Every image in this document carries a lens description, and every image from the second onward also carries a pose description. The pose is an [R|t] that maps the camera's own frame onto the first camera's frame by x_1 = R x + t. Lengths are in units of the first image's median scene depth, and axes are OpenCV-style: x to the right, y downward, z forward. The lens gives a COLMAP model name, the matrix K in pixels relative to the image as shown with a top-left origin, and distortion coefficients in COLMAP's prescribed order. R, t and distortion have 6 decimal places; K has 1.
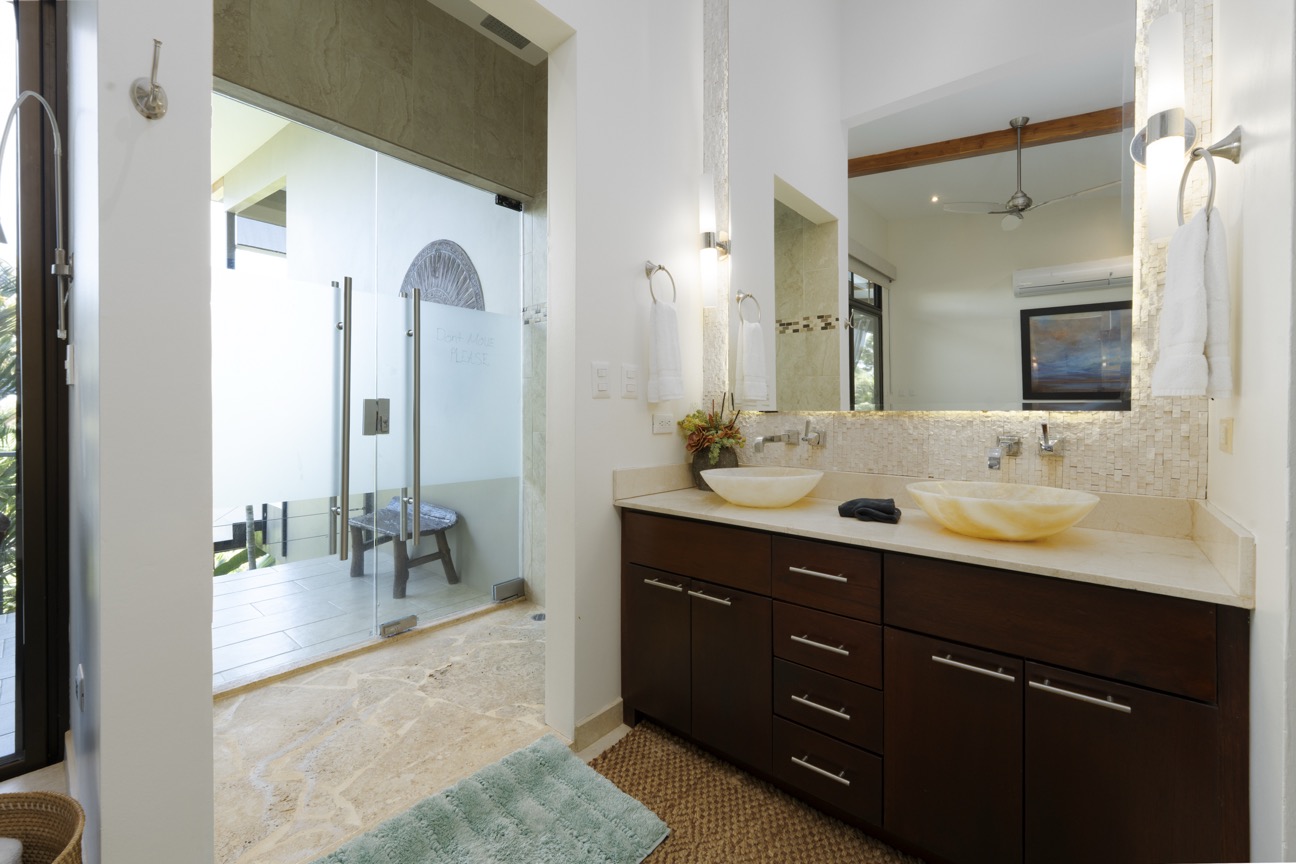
lens RADIAL K [[528.3, 0, 658.1], [0, 528.3, 421.6], [0, 0, 1]] dist [0.004978, 0.000245]
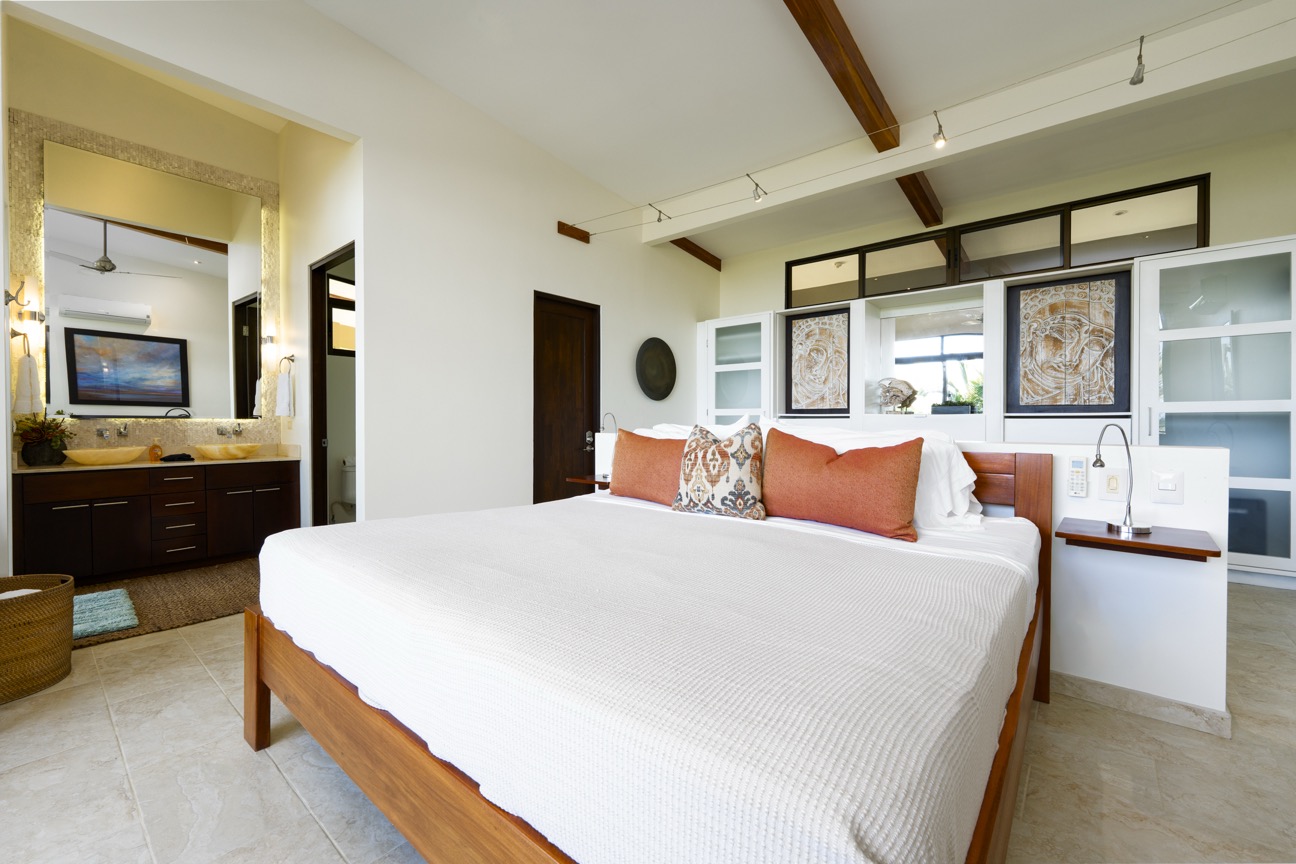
lens RADIAL K [[528.3, 0, 646.5], [0, 528.3, 425.4], [0, 0, 1]] dist [0.004978, 0.000245]
pose [[0.006594, -0.014589, 0.999872, -2.118530], [0.007830, 0.999864, 0.014537, -0.008589], [-0.999948, 0.007733, 0.006708, -1.261223]]
